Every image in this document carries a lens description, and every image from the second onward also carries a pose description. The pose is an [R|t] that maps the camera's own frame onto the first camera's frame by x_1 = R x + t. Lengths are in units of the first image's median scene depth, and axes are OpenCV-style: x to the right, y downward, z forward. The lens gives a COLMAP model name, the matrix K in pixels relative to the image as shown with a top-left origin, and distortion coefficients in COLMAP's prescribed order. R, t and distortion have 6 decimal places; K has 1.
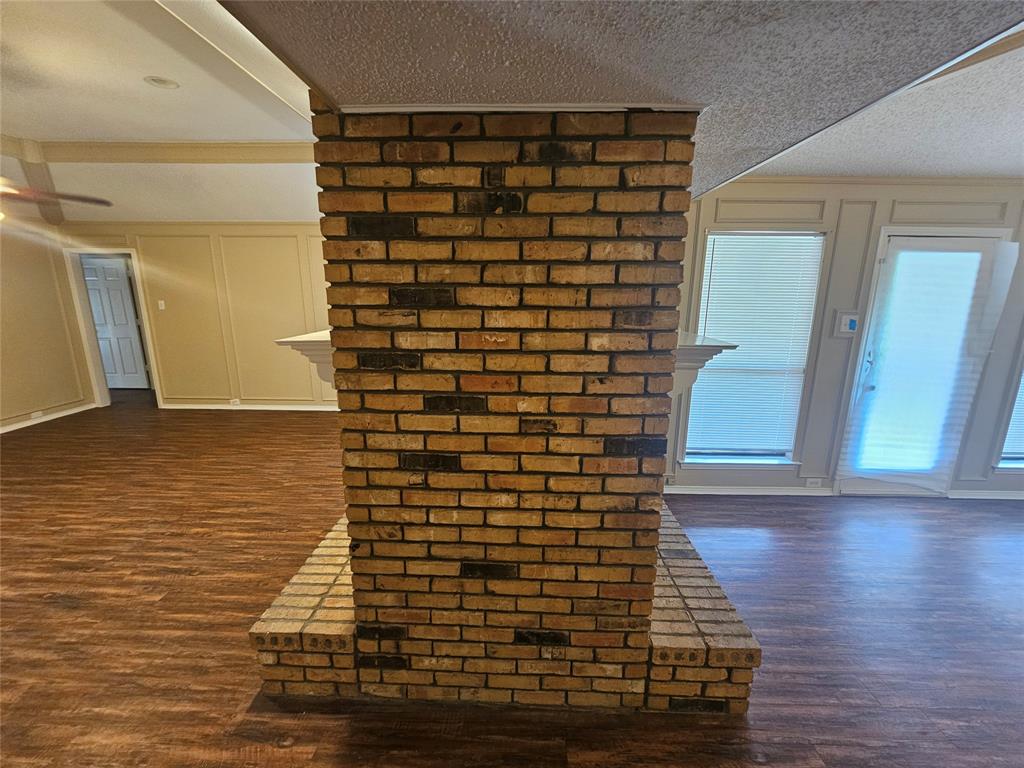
lens RADIAL K [[420.0, 0, 509.0], [0, 420.0, 380.8], [0, 0, 1]] dist [-0.003088, 0.001067]
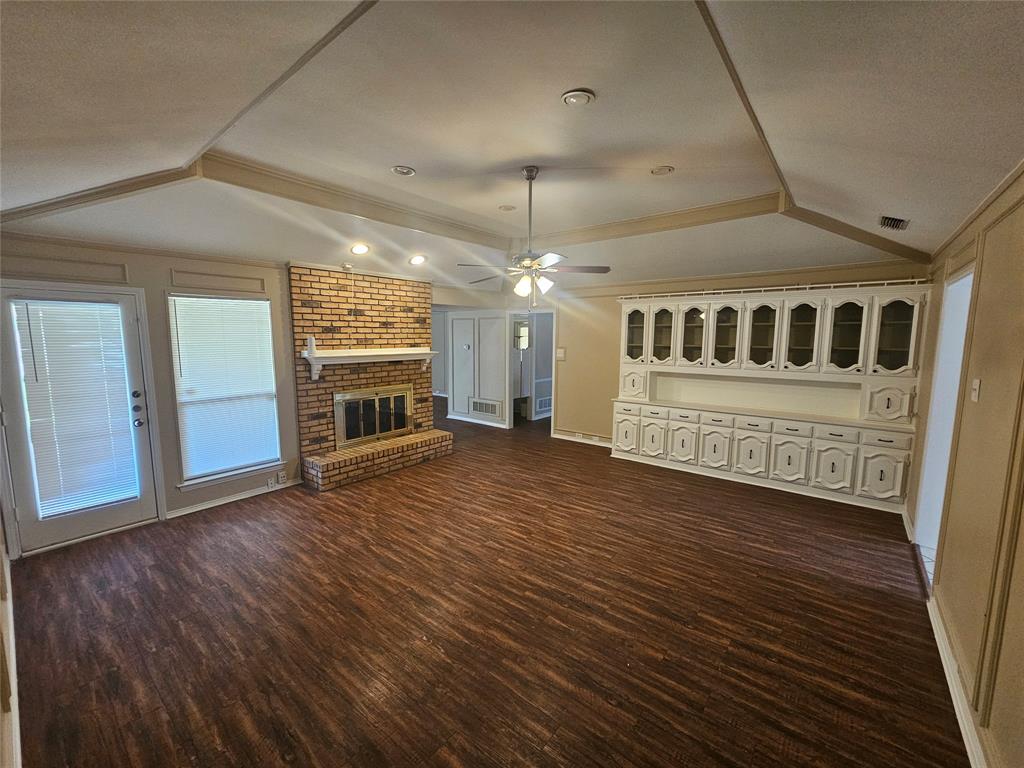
lens RADIAL K [[420.0, 0, 512.6], [0, 420.0, 381.8], [0, 0, 1]] dist [-0.003088, 0.001067]
pose [[-0.793095, -0.080155, 0.603801, -1.998960], [0.116036, 0.953266, 0.278961, -0.487017], [-0.597943, 0.291305, -0.746730, 2.056754]]
